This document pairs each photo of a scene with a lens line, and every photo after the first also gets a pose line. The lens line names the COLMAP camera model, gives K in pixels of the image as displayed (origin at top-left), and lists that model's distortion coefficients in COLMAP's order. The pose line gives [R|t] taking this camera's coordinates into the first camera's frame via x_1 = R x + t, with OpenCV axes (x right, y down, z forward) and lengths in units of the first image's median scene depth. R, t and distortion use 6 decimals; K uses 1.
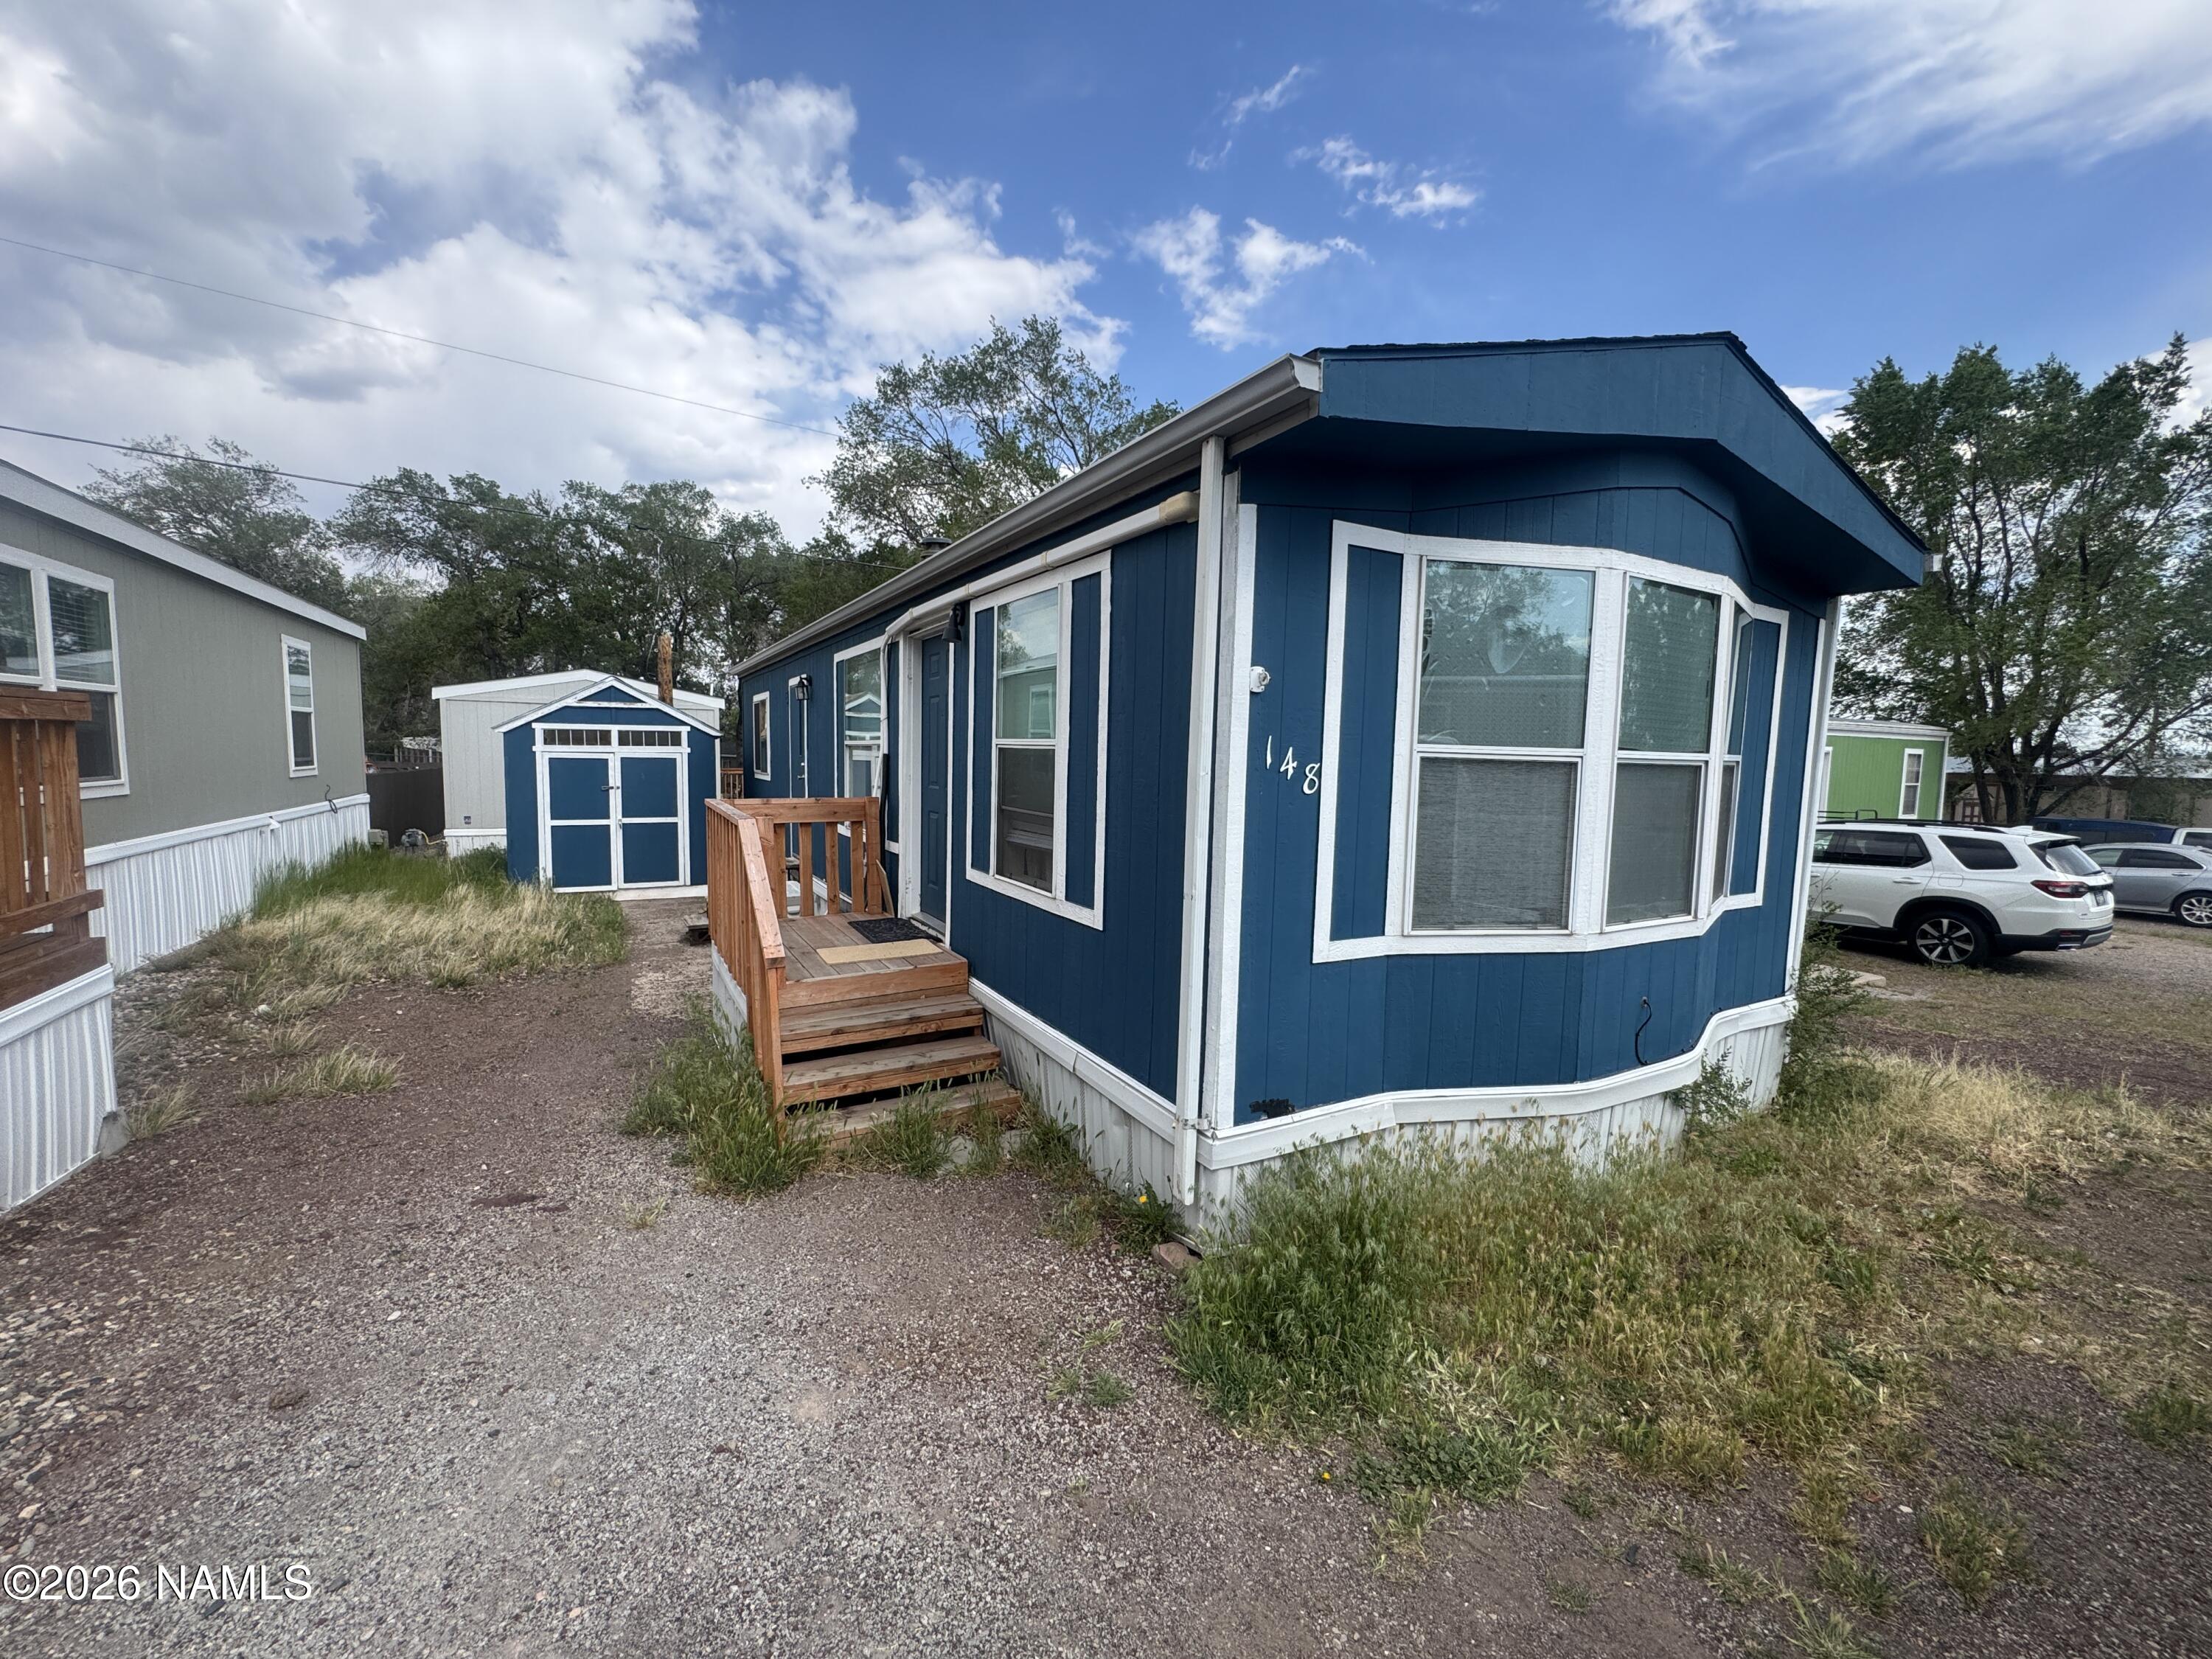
lens RADIAL K [[885.2, 0, 1103.6], [0, 885.2, 829.1], [0, 0, 1]] dist [-0.001888, 0.000144]
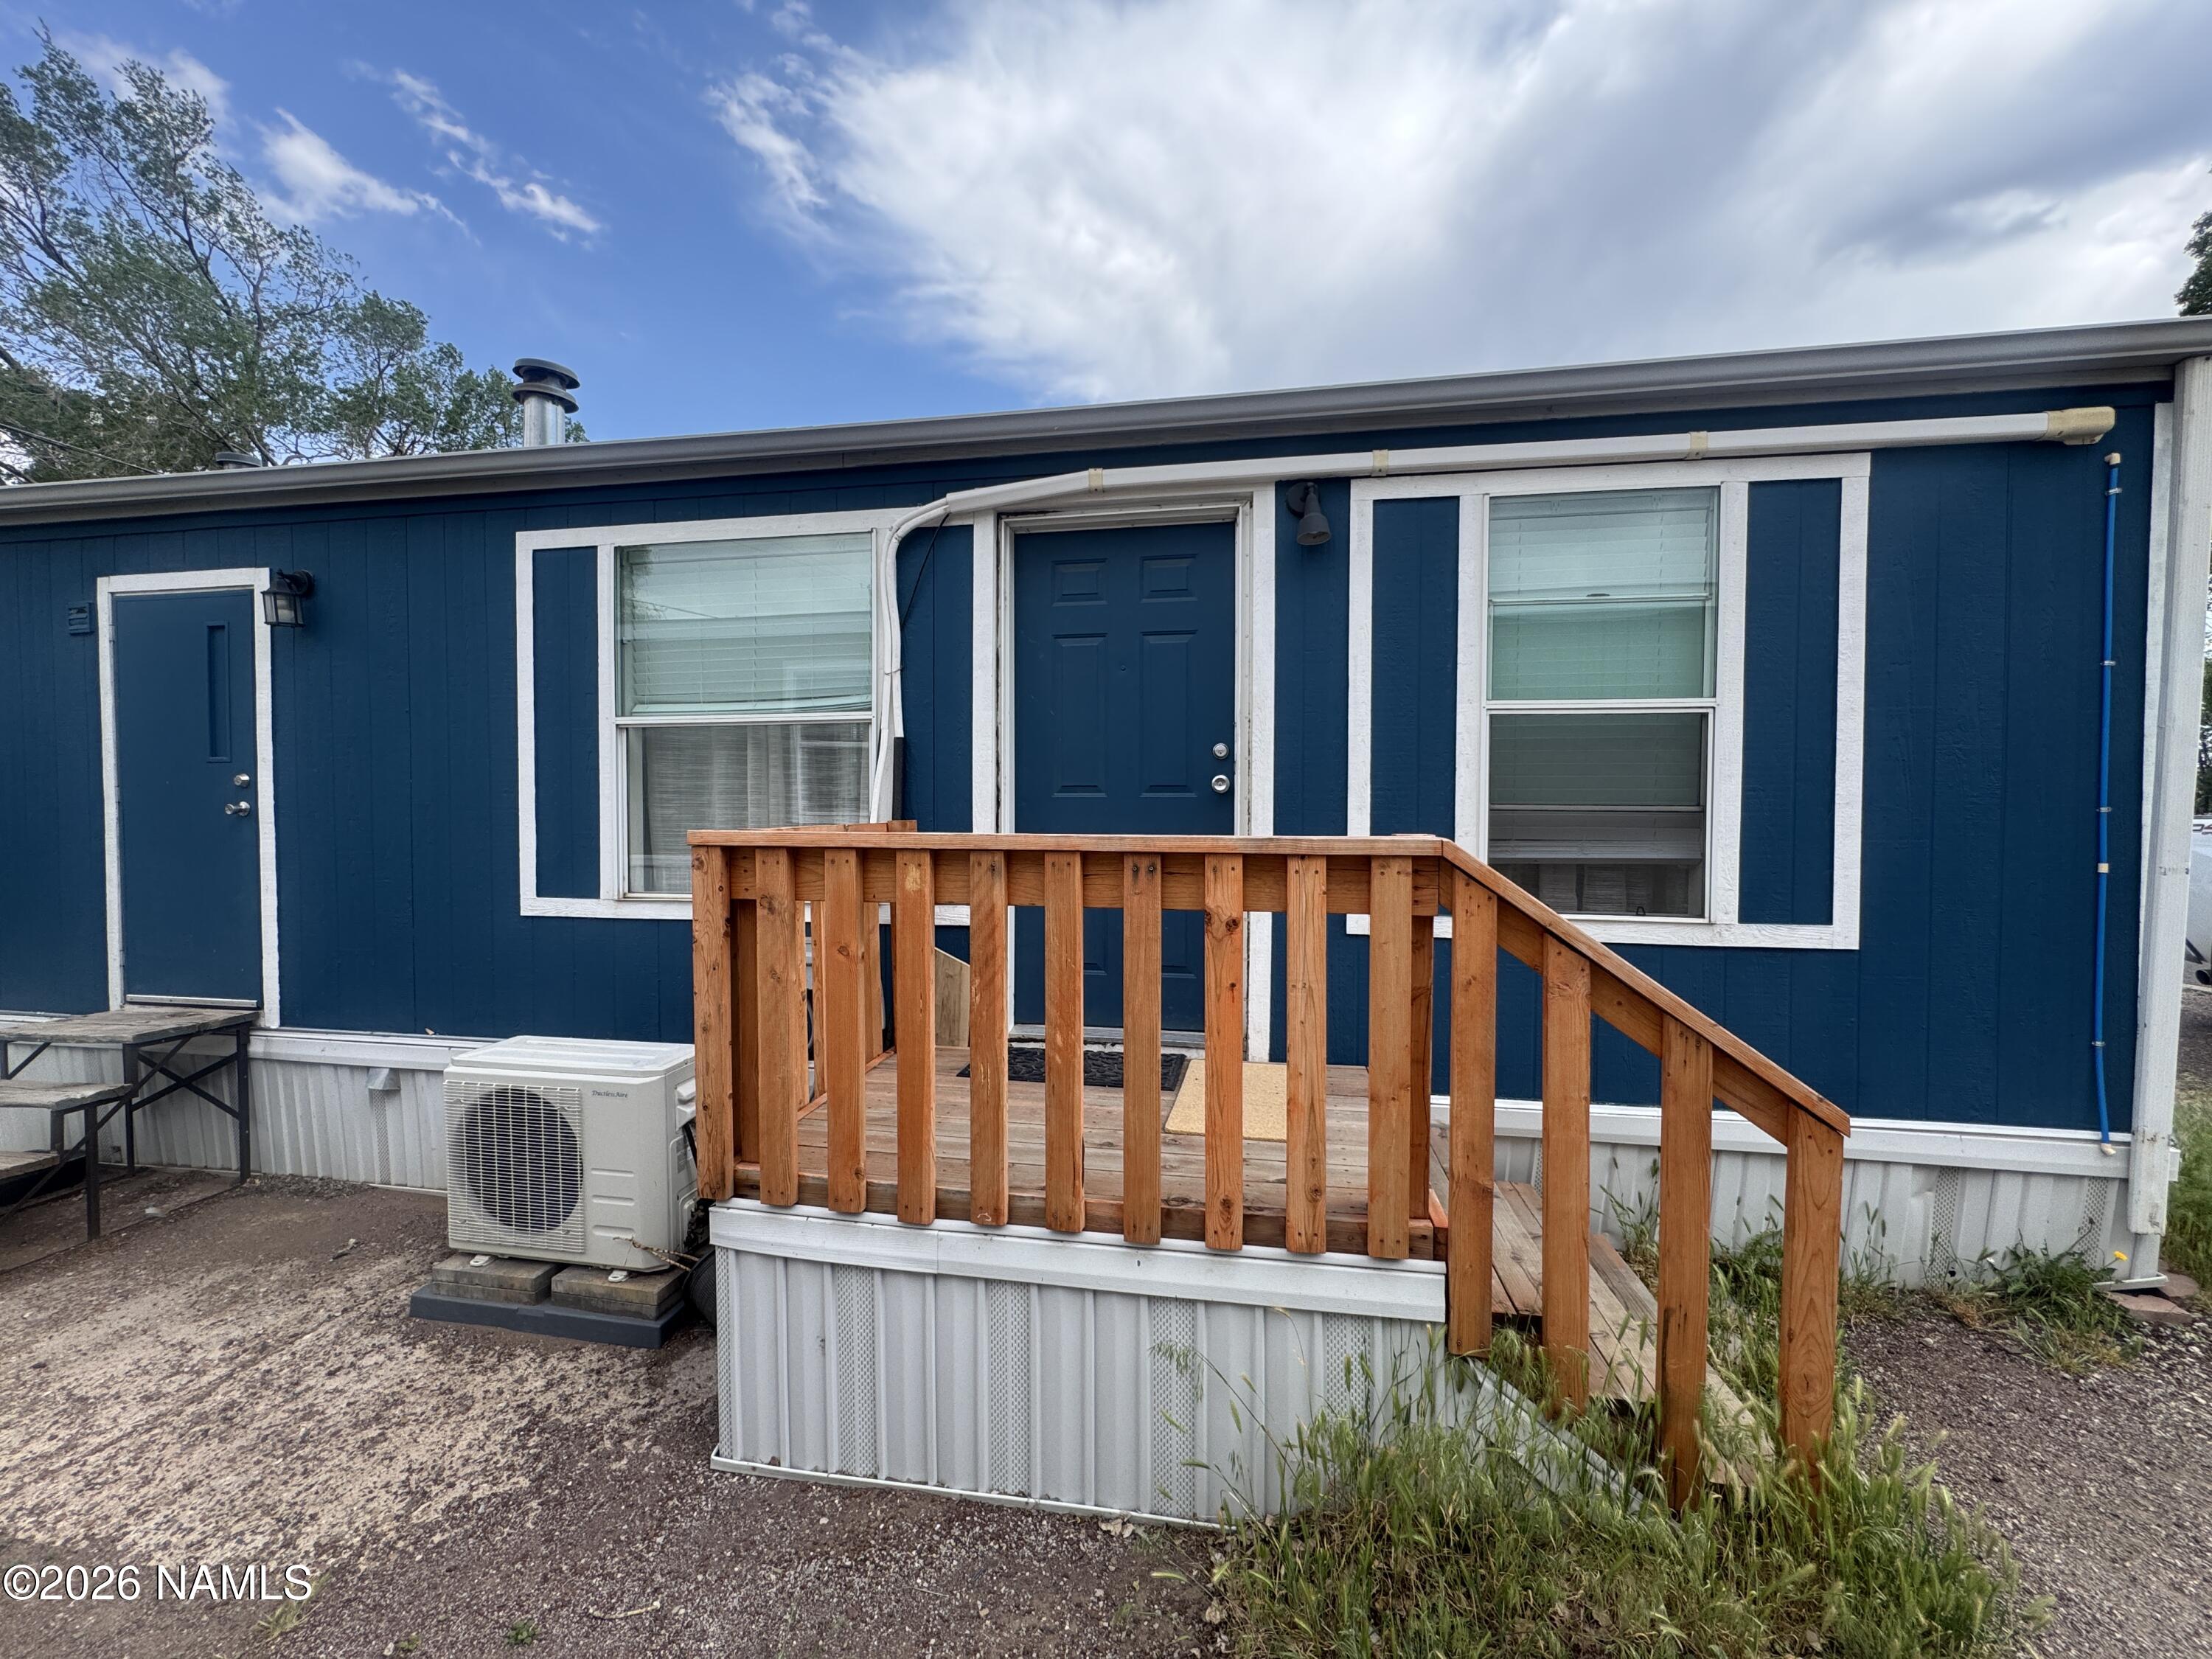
lens RADIAL K [[884.8, 0, 1108.4], [0, 884.8, 830.9], [0, 0, 1]] dist [-0.004370, 0.000511]
pose [[0.631163, -0.039444, 0.774646, -0.615352], [0.076259, 0.997023, -0.011366, -0.016936], [-0.771892, 0.066248, 0.632292, 0.627456]]
